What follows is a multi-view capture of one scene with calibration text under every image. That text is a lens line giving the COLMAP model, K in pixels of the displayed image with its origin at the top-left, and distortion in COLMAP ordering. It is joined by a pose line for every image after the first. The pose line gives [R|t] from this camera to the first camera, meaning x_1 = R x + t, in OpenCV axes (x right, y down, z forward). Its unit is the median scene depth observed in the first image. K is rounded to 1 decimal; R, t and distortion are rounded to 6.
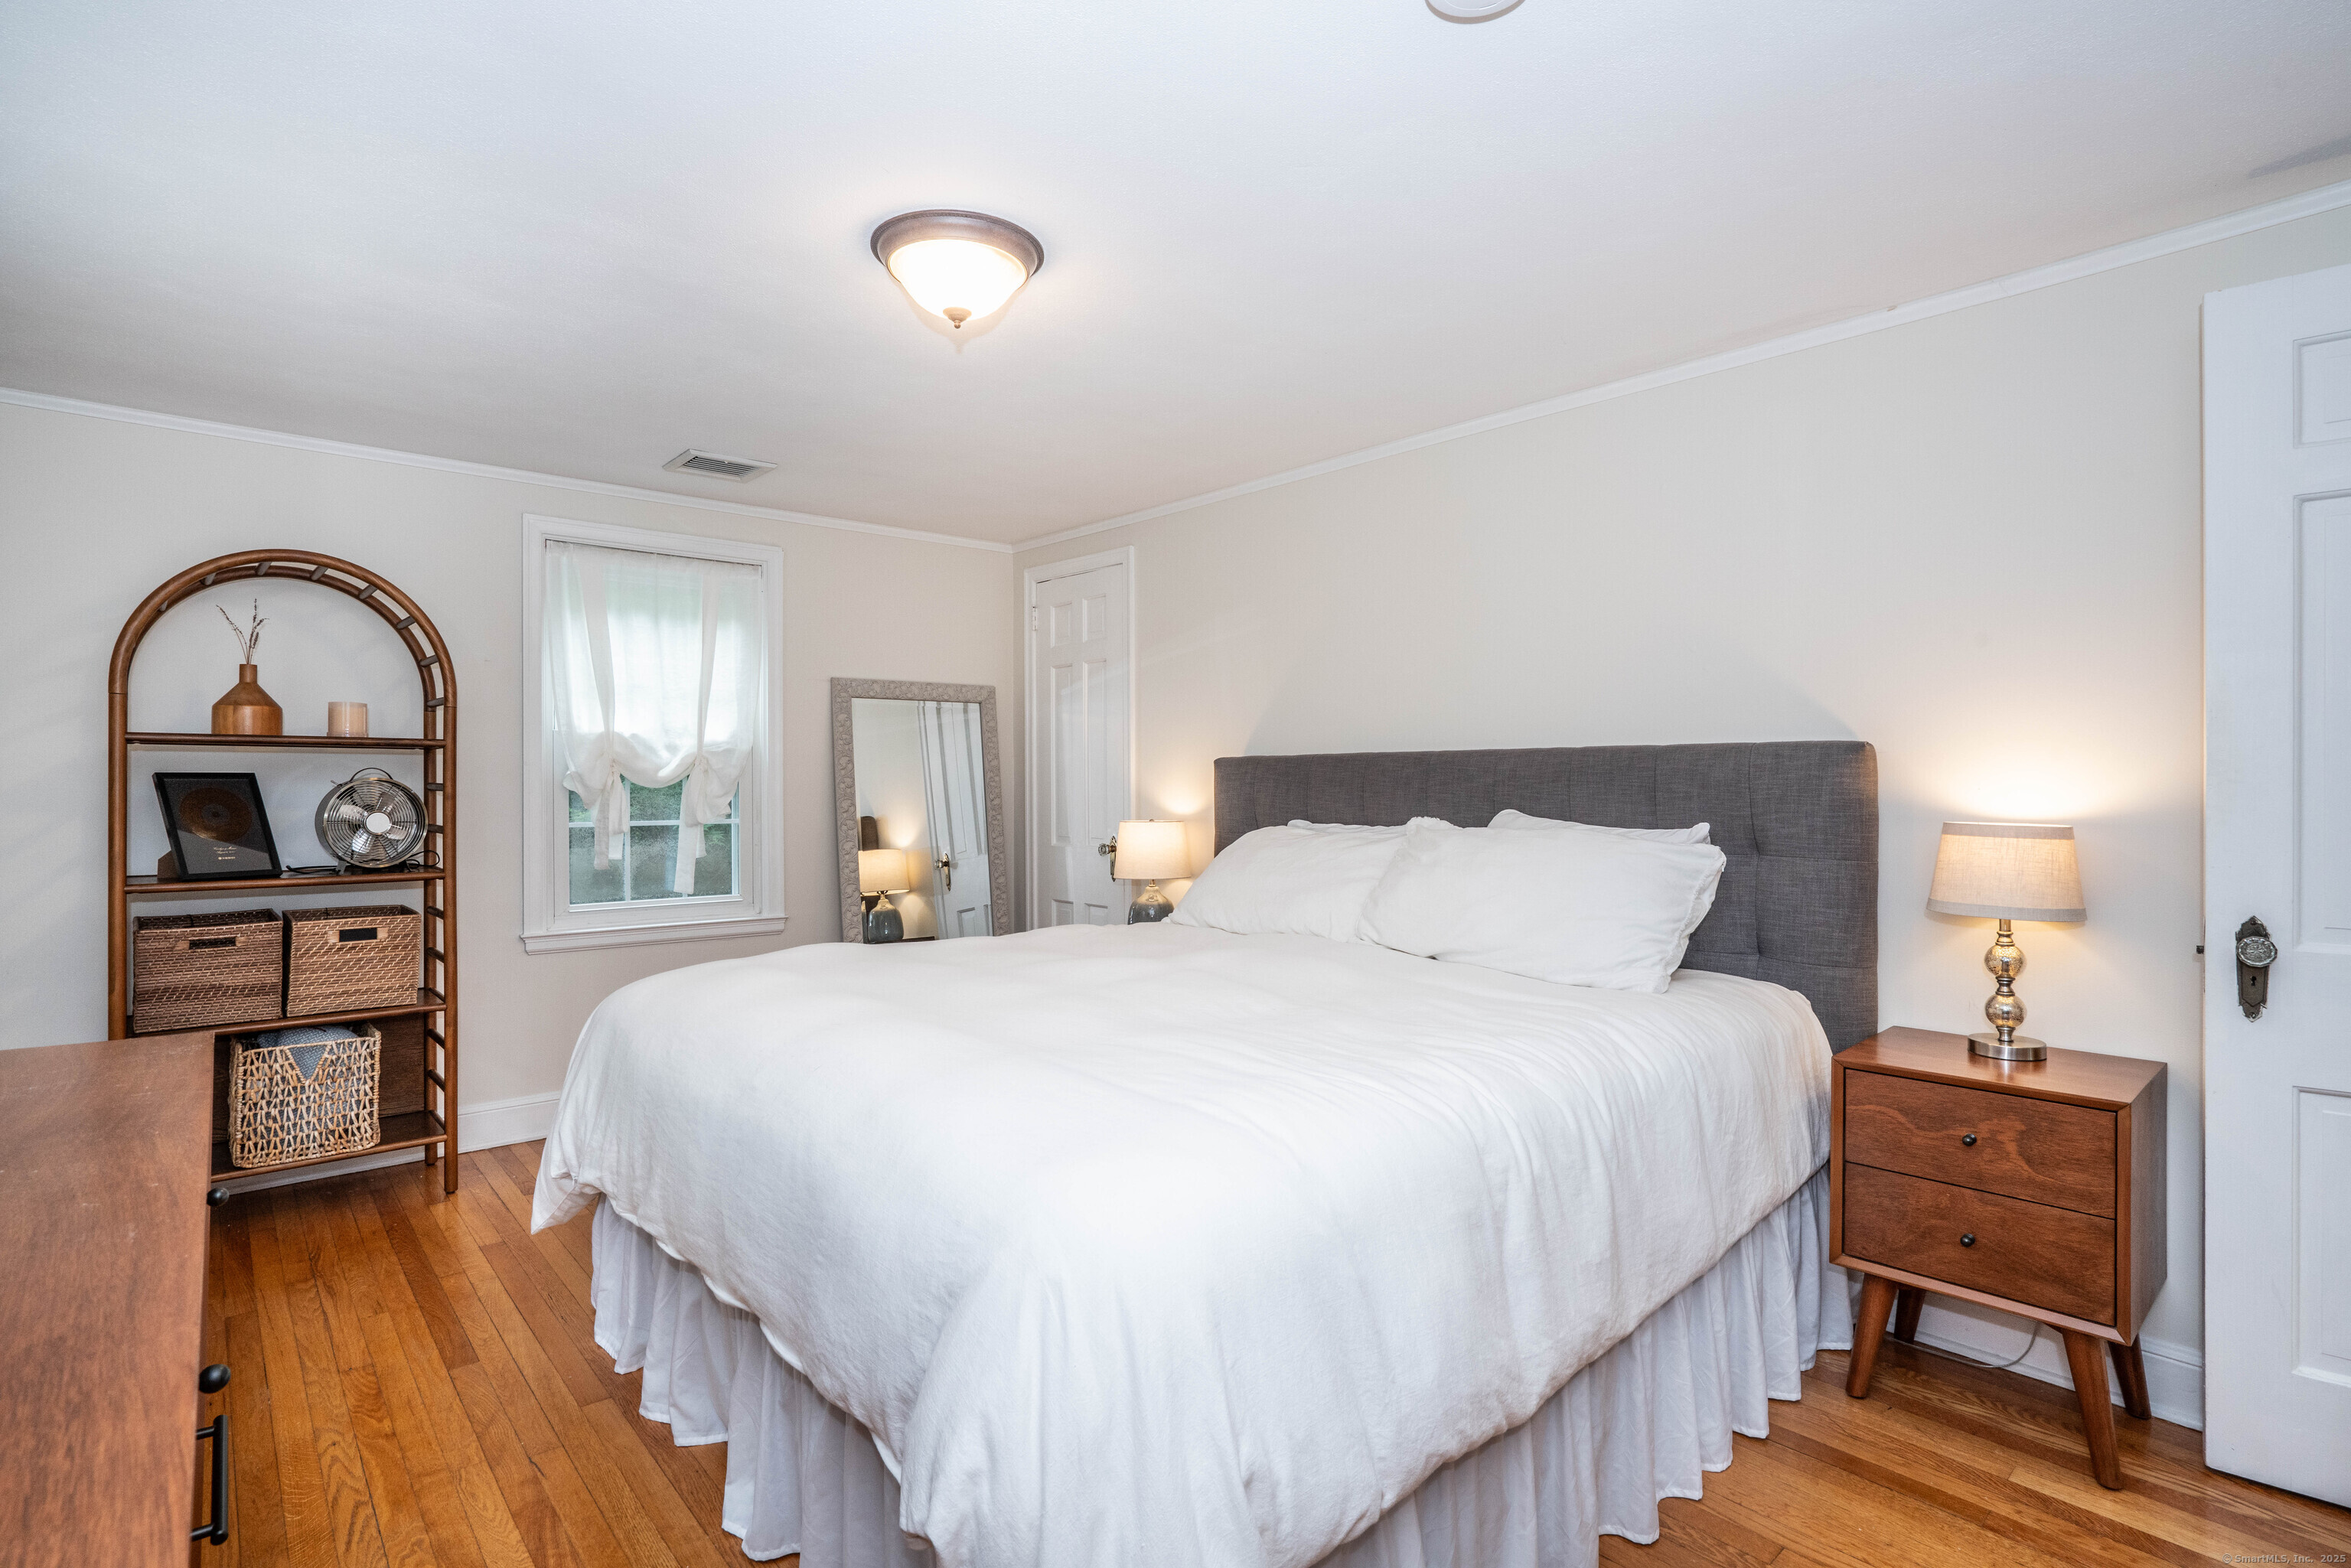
lens RADIAL K [[1142.4, 0, 1143.2], [0, 1142.4, 787.9], [0, 0, 1]] dist [-0.052213, 0.016476]
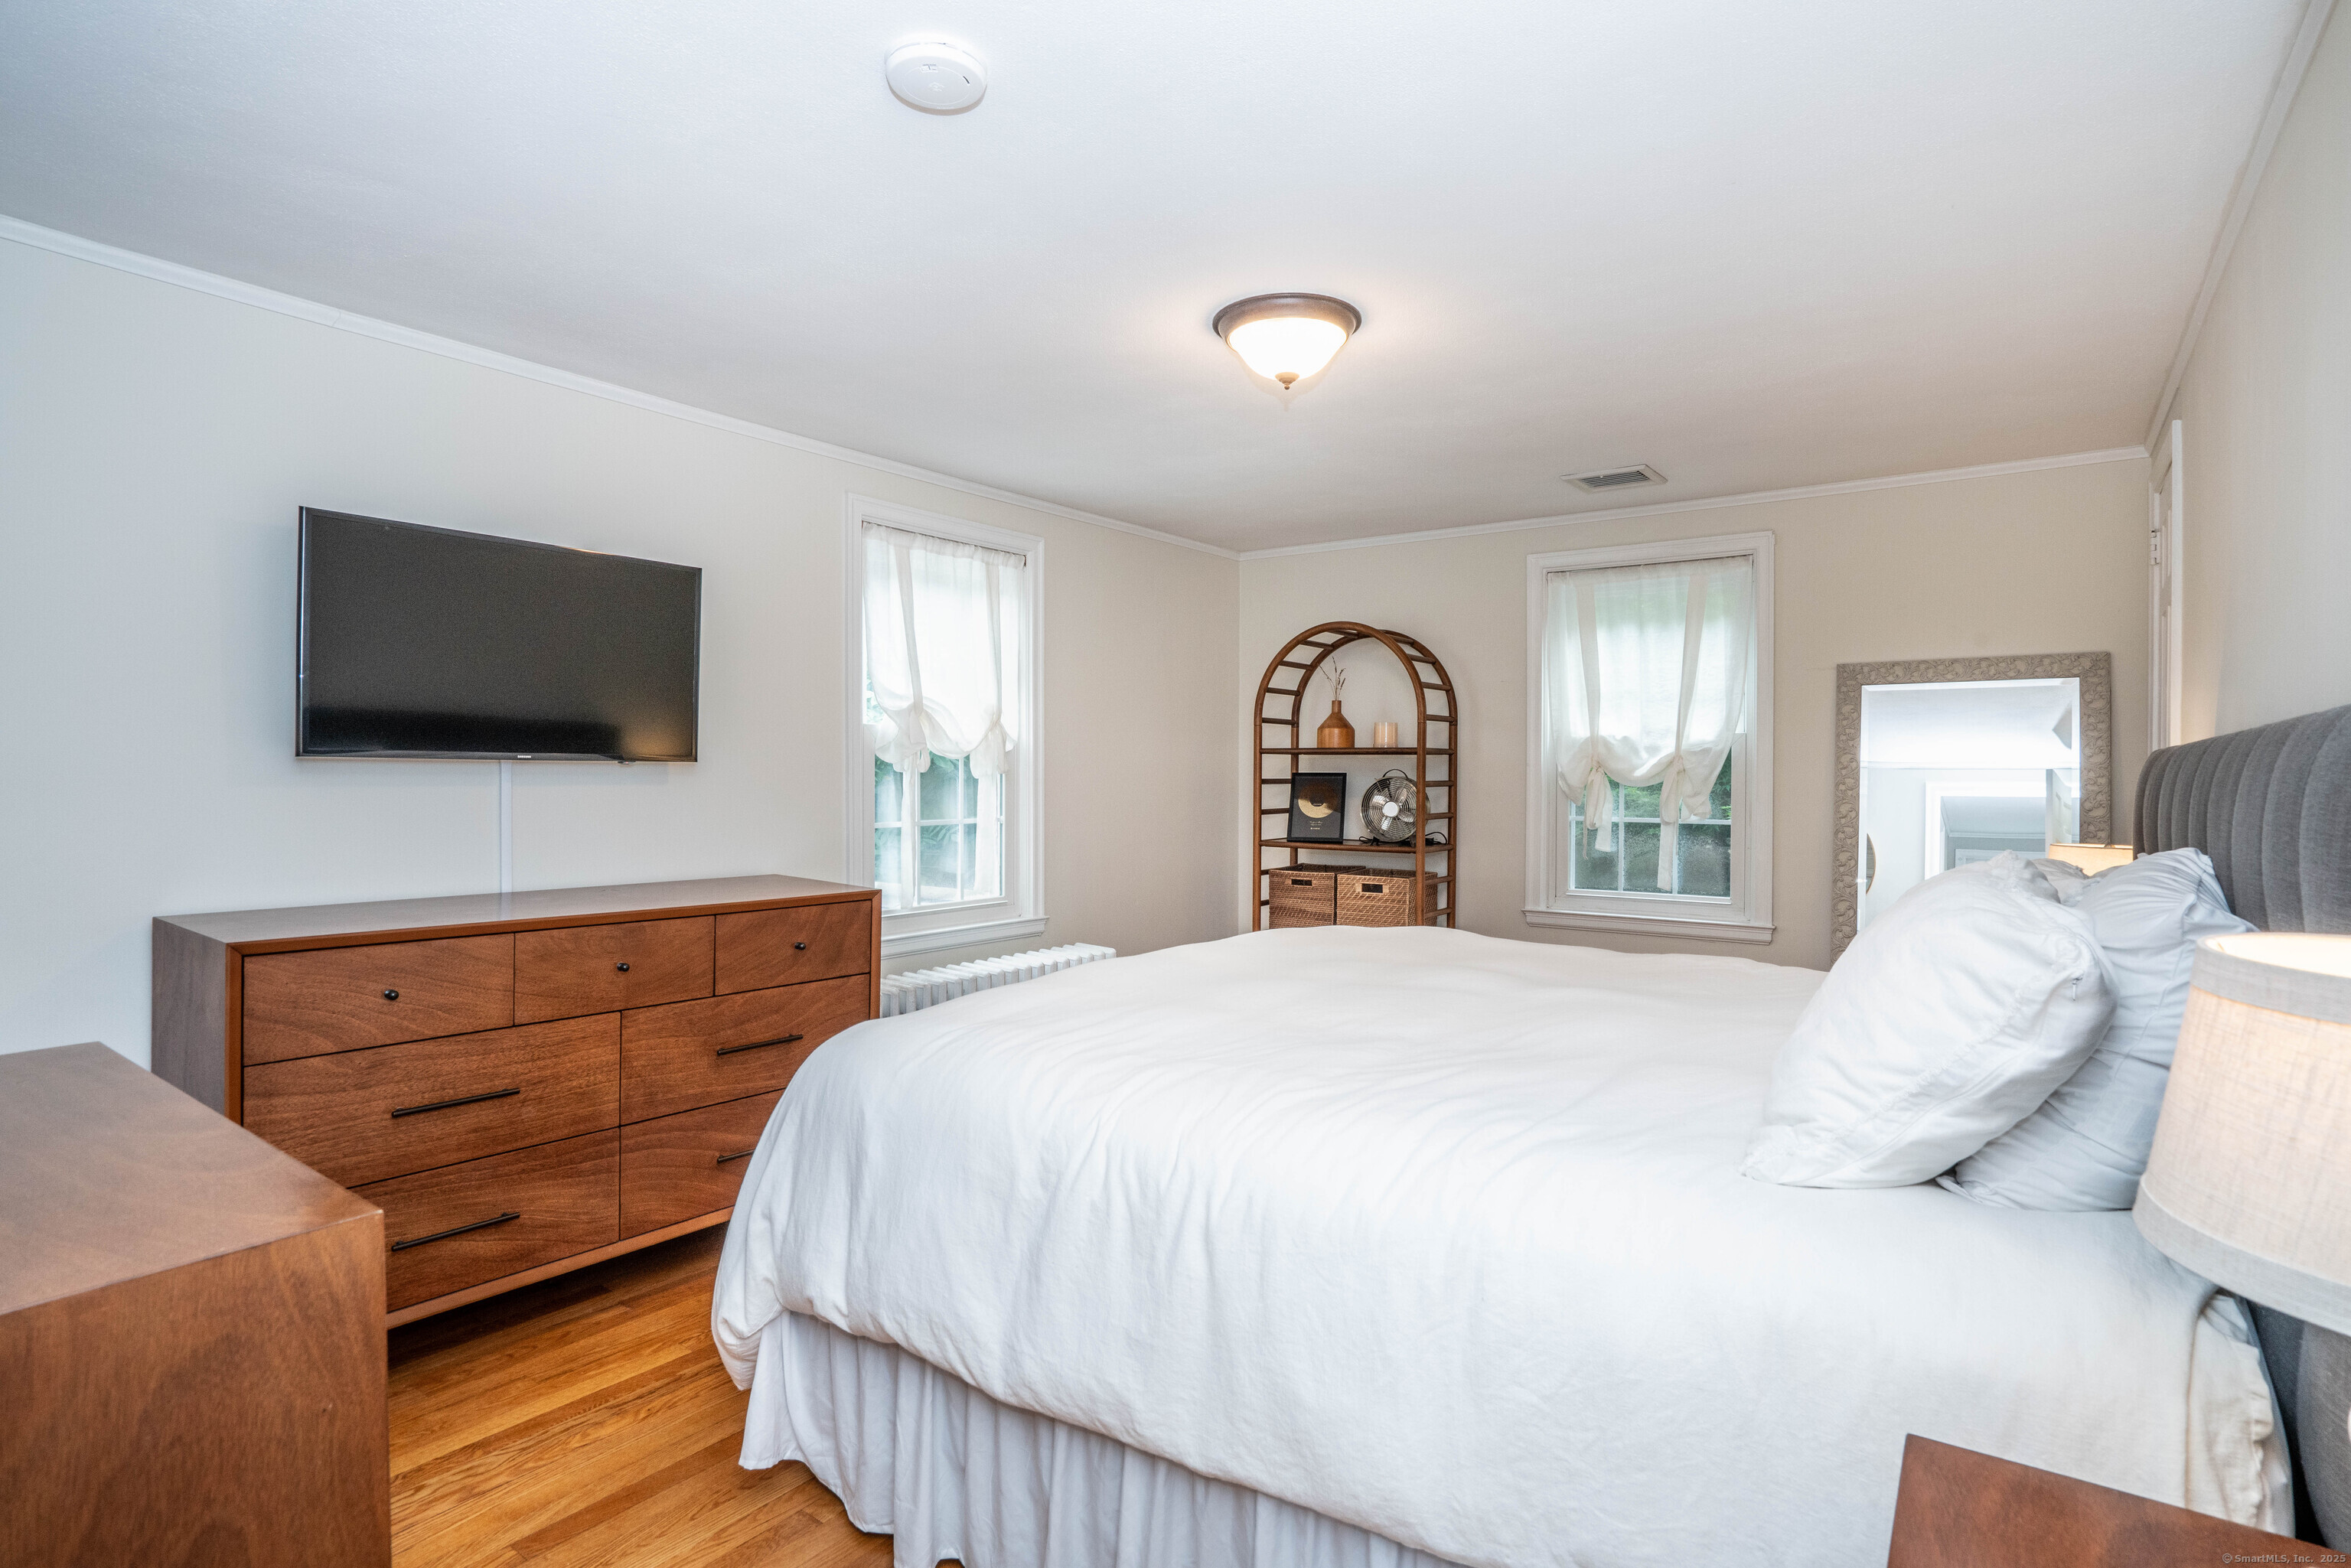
lens RADIAL K [[1180.5, 0, 1175.5], [0, 1180.5, 784.0], [0, 0, 1]] dist [-0.047090, 0.019378]
pose [[0.236593, 0.003457, -0.971603, 0.643253], [-0.012372, 0.999923, 0.000545, 0.002757], [0.971530, 0.011892, 0.236617, 0.388113]]
